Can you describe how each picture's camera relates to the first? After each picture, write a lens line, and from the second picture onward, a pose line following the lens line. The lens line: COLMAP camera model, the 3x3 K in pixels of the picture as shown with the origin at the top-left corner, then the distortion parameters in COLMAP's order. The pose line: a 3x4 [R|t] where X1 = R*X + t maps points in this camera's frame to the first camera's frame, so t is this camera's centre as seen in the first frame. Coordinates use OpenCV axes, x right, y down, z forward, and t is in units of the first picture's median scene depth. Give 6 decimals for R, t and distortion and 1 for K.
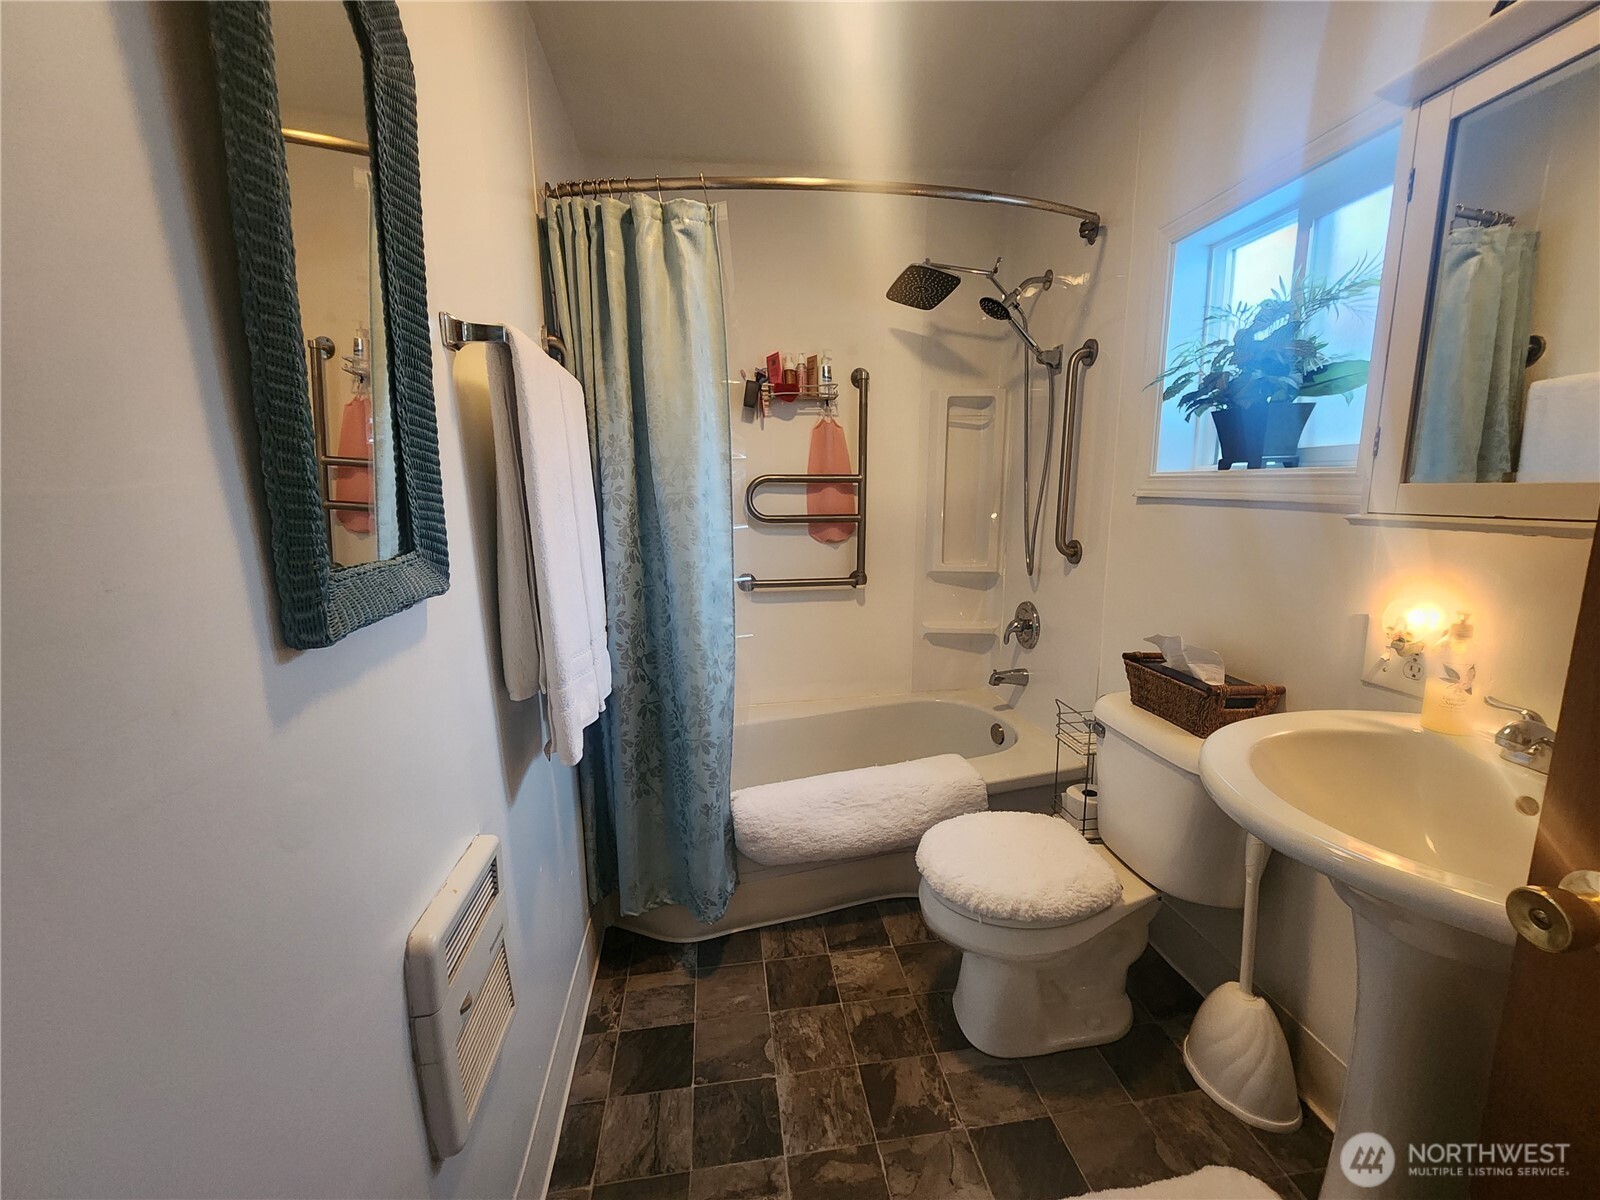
lens RADIAL K [[650.0, 0, 812.1], [0, 650.0, 603.1], [0, 0, 1]] dist [-0.007455, 0.003228]
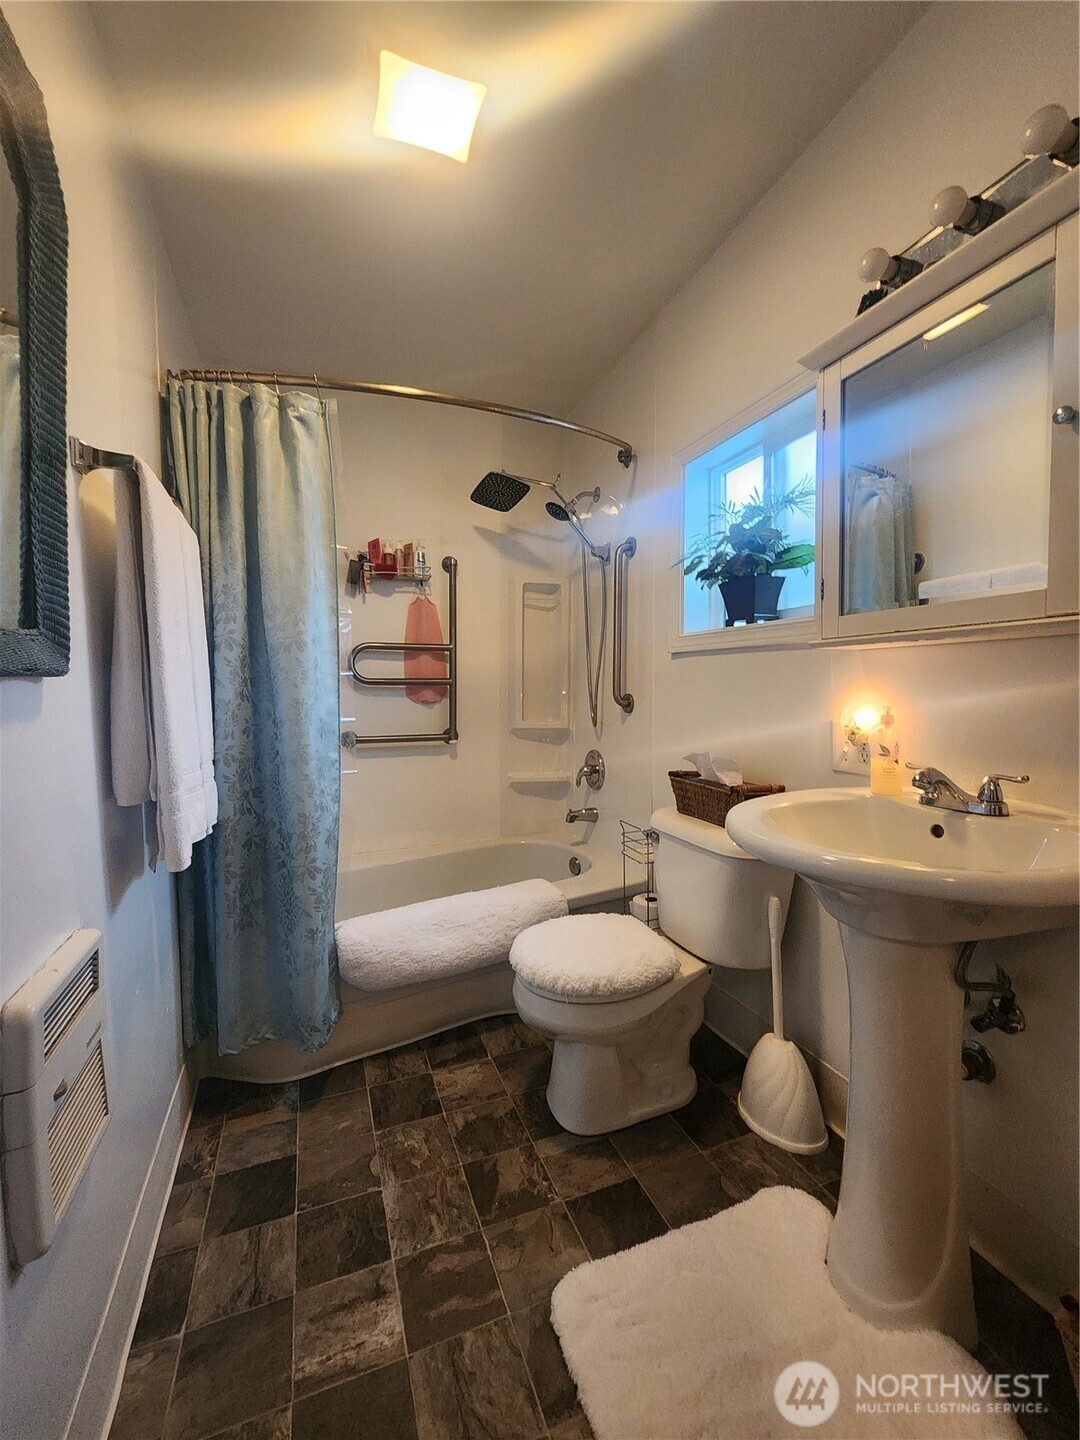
lens RADIAL K [[585.0, 0, 534.5], [0, 585.0, 721.7], [0, 0, 1]] dist [-0.007455, 0.003228]
pose [[0.975946, -0.007790, 0.217874, -0.014758], [0.036119, 0.991328, -0.126348, 0.116995], [-0.215001, 0.131178, 0.967764, -0.040733]]
